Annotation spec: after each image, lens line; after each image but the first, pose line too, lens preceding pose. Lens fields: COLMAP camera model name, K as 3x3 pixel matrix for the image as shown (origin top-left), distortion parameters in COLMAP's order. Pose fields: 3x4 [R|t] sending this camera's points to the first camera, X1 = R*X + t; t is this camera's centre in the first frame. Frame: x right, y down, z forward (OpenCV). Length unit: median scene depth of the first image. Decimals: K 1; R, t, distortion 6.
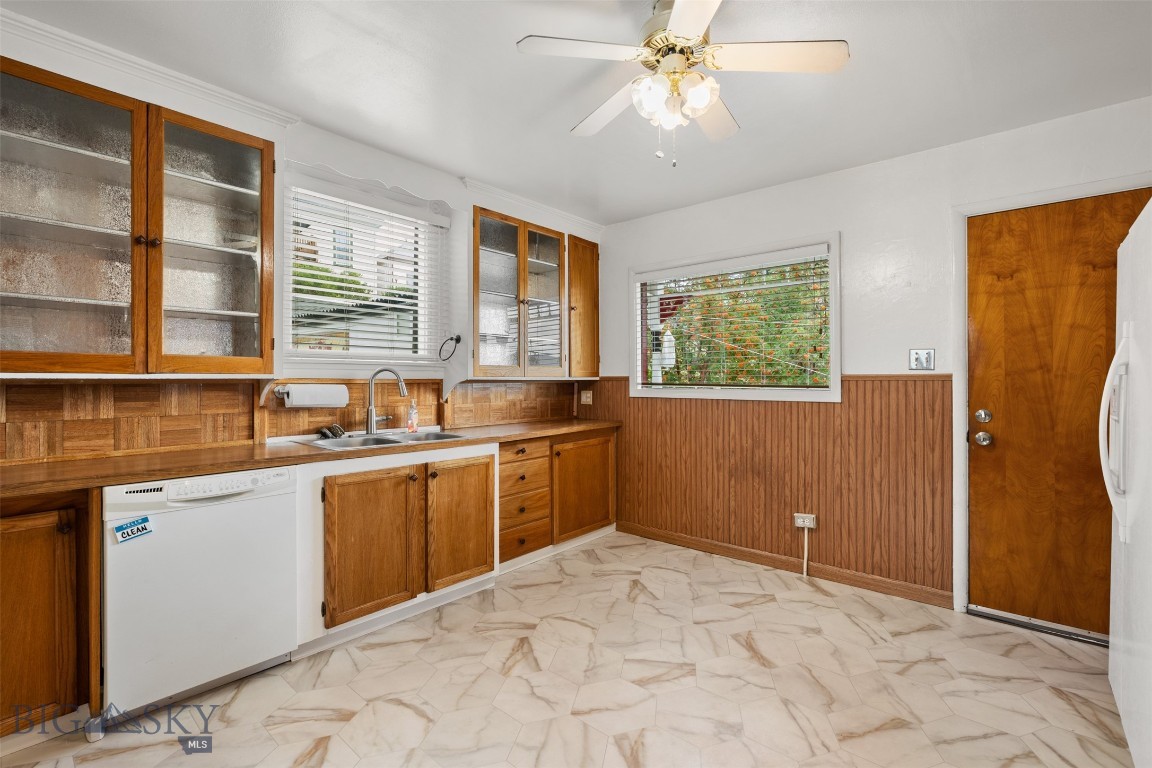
lens RADIAL K [[510.0, 0, 576.0], [0, 510.0, 384.0], [0, 0, 1]] dist [-0.000454, -0.000105]
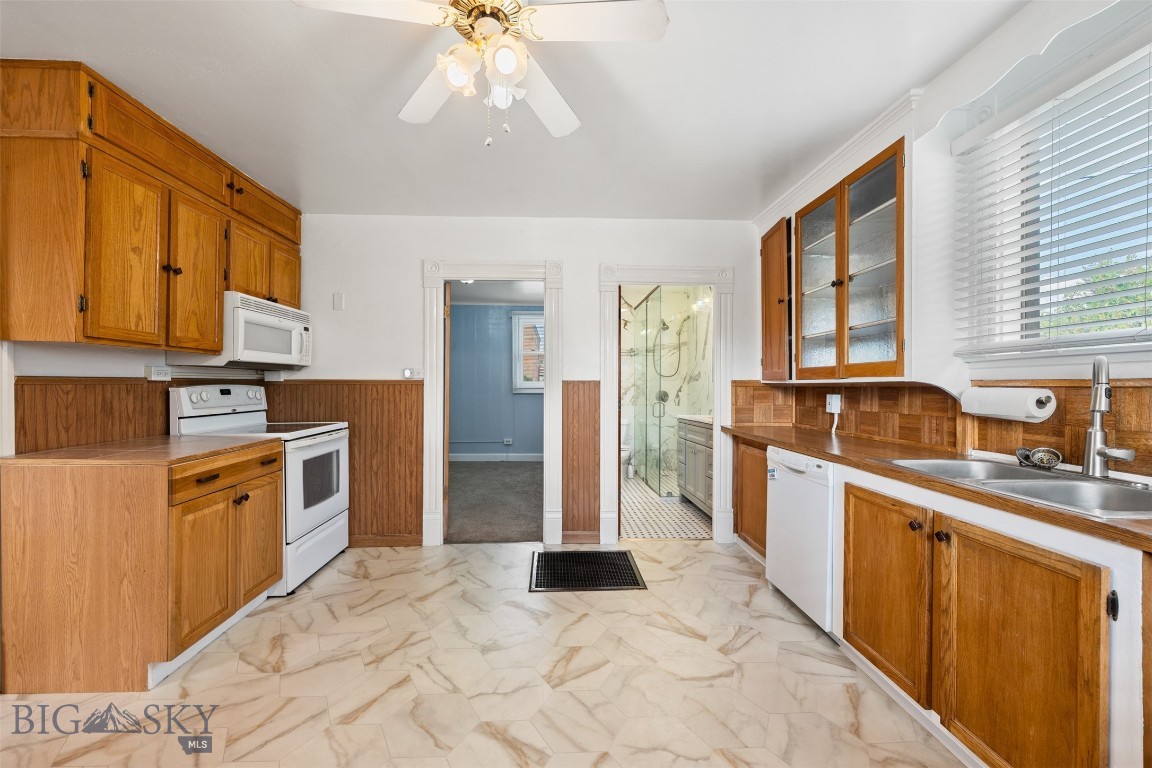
lens RADIAL K [[461.1, 0, 576.7], [0, 461.1, 389.2], [0, 0, 1]] dist [-0.000319, -0.000089]
pose [[-0.717513, 0.004702, -0.696529, 0.424109], [-0.003464, 0.999941, 0.010318, -0.002522], [0.696536, 0.009816, -0.717455, 1.099858]]
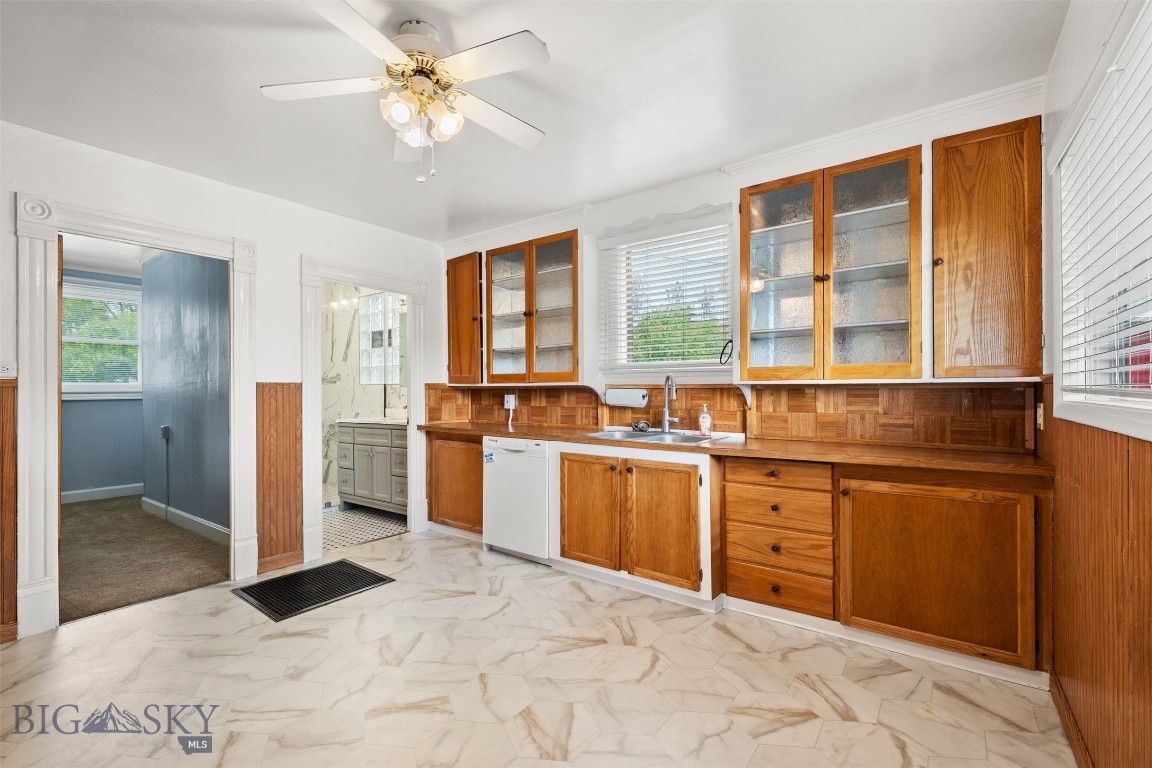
lens RADIAL K [[499.6, 0, 574.4], [0, 499.6, 386.6], [0, 0, 1]] dist [0.000428, -0.000055]
pose [[0.082535, -0.003527, -0.996582, 0.814808], [-0.002293, 0.999990, -0.003729, -0.000699], [0.996586, 0.002593, 0.082526, 0.795544]]
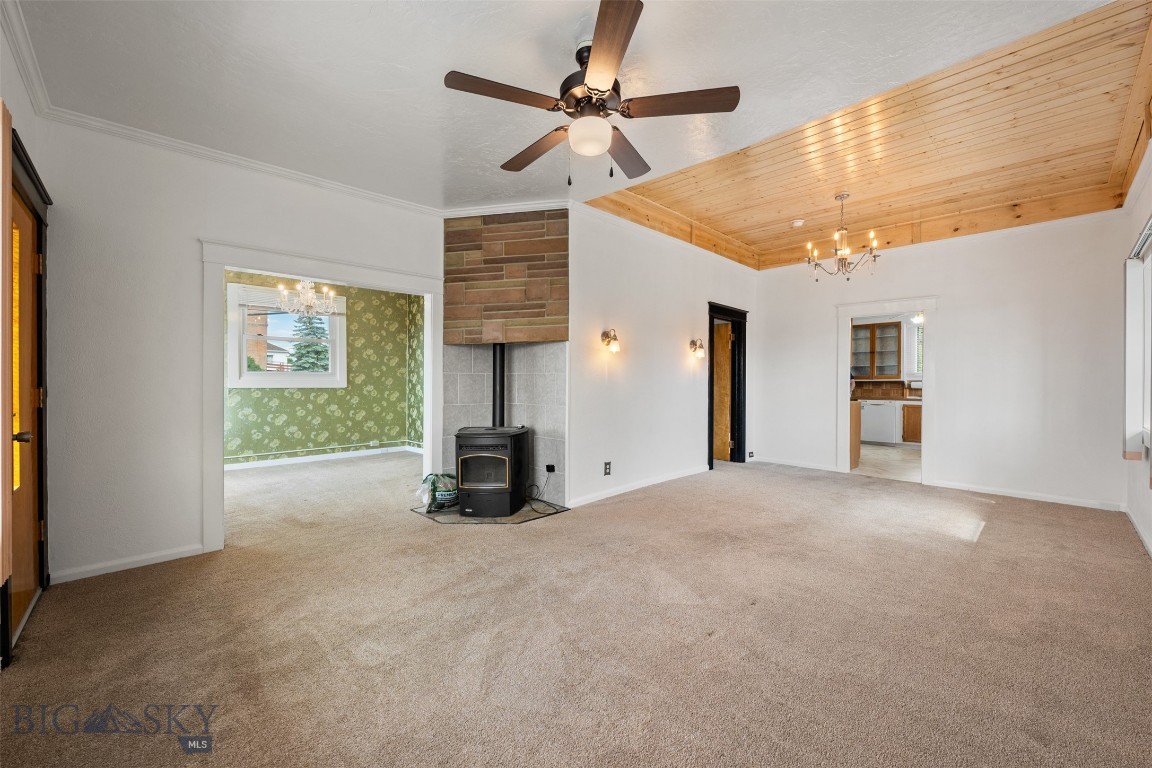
lens RADIAL K [[460.1, 0, 576.0], [0, 460.1, 384.0], [0, 0, 1]] dist [-0.000942, -0.000104]
pose [[-0.090535, 0.005437, -0.995878, 2.957516], [-0.007538, 0.999953, 0.006145, 0.013753], [0.995865, 0.008063, -0.090490, -1.106467]]
